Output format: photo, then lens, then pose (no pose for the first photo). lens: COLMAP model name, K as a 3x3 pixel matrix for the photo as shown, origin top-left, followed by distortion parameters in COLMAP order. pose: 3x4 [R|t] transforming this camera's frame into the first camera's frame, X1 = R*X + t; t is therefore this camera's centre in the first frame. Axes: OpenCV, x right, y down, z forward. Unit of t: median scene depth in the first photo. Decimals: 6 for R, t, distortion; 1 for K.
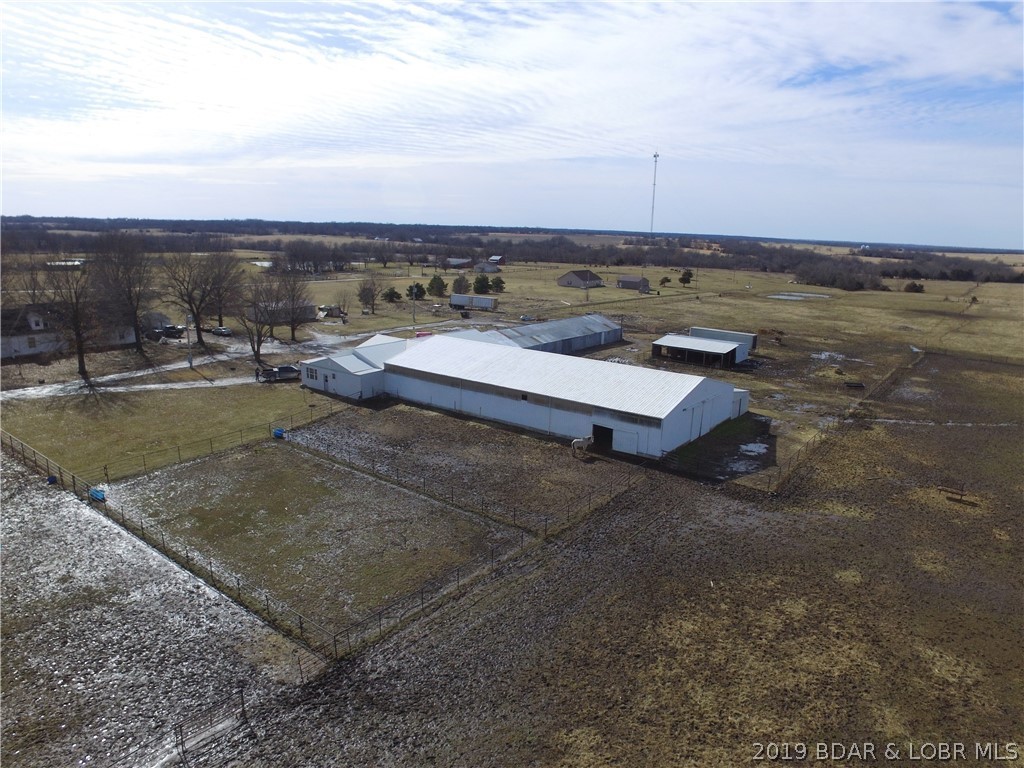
lens RADIAL K [[688.3, 0, 527.8], [0, 688.3, 400.0], [0, 0, 1]] dist [-0.123427, 0.090935]
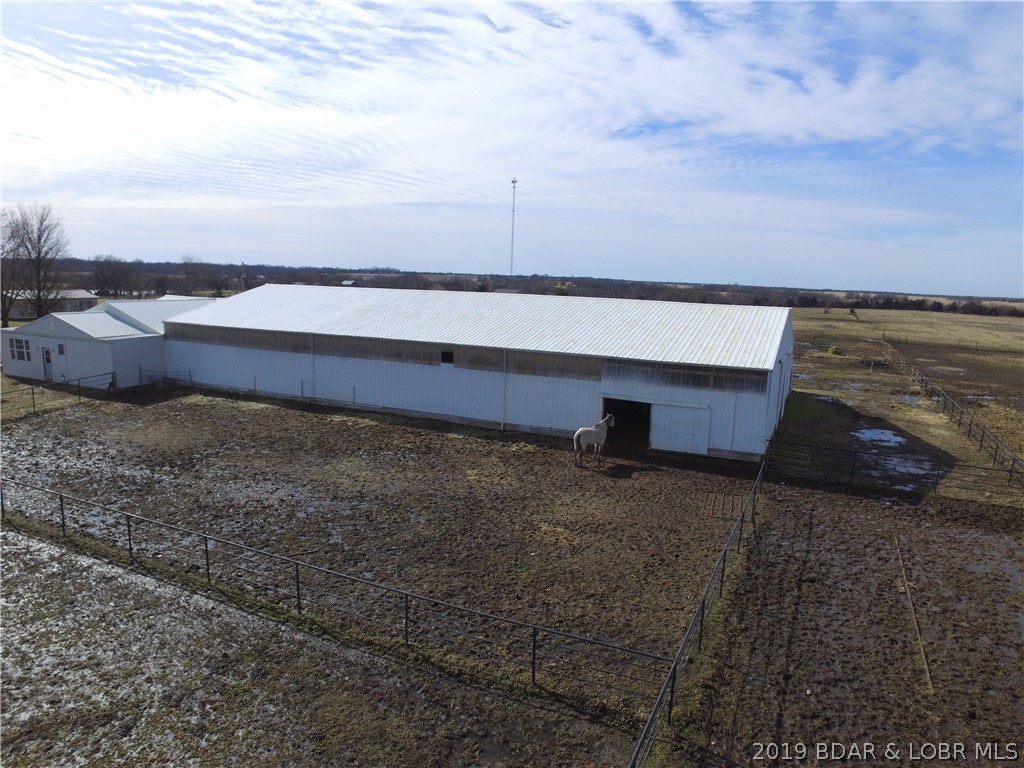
lens RADIAL K [[688.3, 0, 527.8], [0, 688.3, 400.0], [0, 0, 1]] dist [-0.123427, 0.090935]
pose [[0.976796, -0.035017, 0.211289, -0.058565], [0.047783, 0.997308, -0.055618, 0.062374], [-0.208772, 0.064423, 0.975840, 0.563830]]
